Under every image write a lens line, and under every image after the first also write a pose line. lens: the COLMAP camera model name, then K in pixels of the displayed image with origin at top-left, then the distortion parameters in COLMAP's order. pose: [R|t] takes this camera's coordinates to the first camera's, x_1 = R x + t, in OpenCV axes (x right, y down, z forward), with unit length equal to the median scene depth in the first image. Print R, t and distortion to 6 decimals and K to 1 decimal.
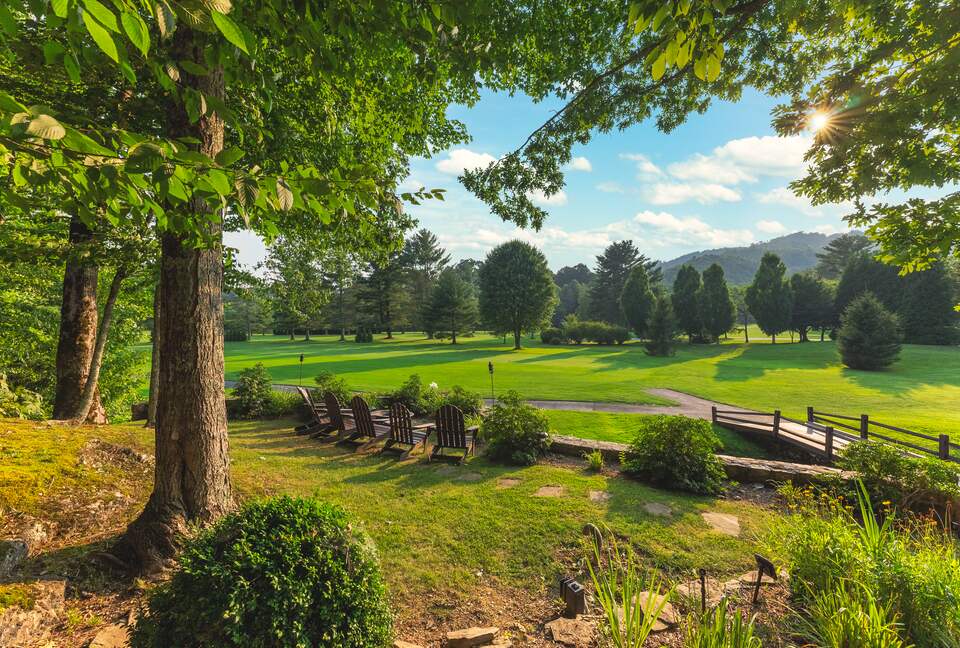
lens RADIAL K [[387.0, 0, 480.0], [0, 387.0, 324.0], [0, 0, 1]] dist [-0.003936, -0.000198]
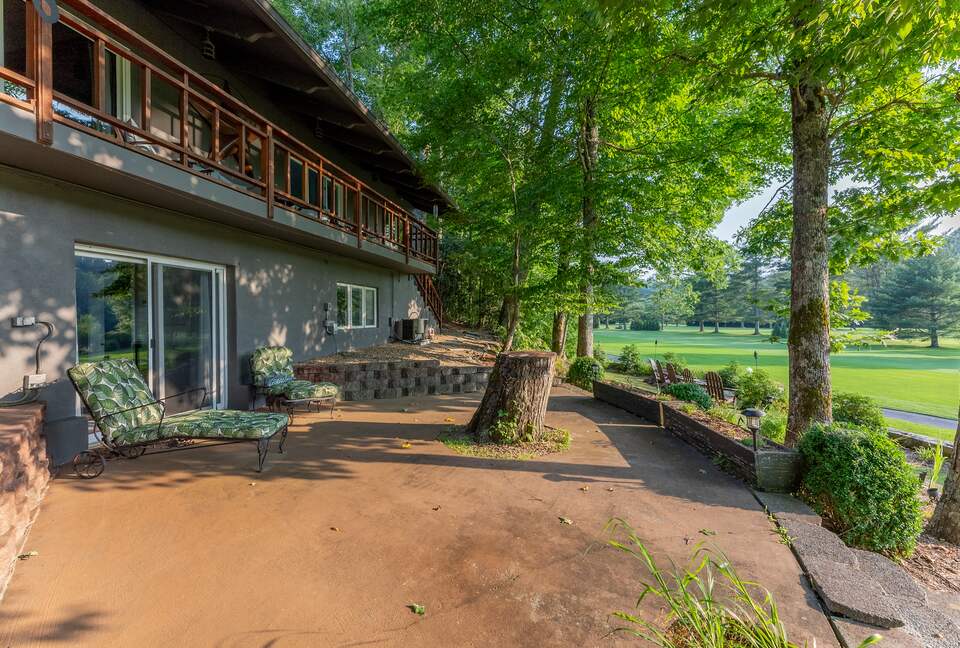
lens RADIAL K [[387.0, 0, 480.0], [0, 387.0, 324.0], [0, 0, 1]] dist [-0.003936, -0.000198]
pose [[0.545409, 0.028619, -0.837682, 0.675479], [-0.008226, 0.999552, 0.028793, -0.041657], [0.838130, -0.008813, 0.545399, -0.694114]]
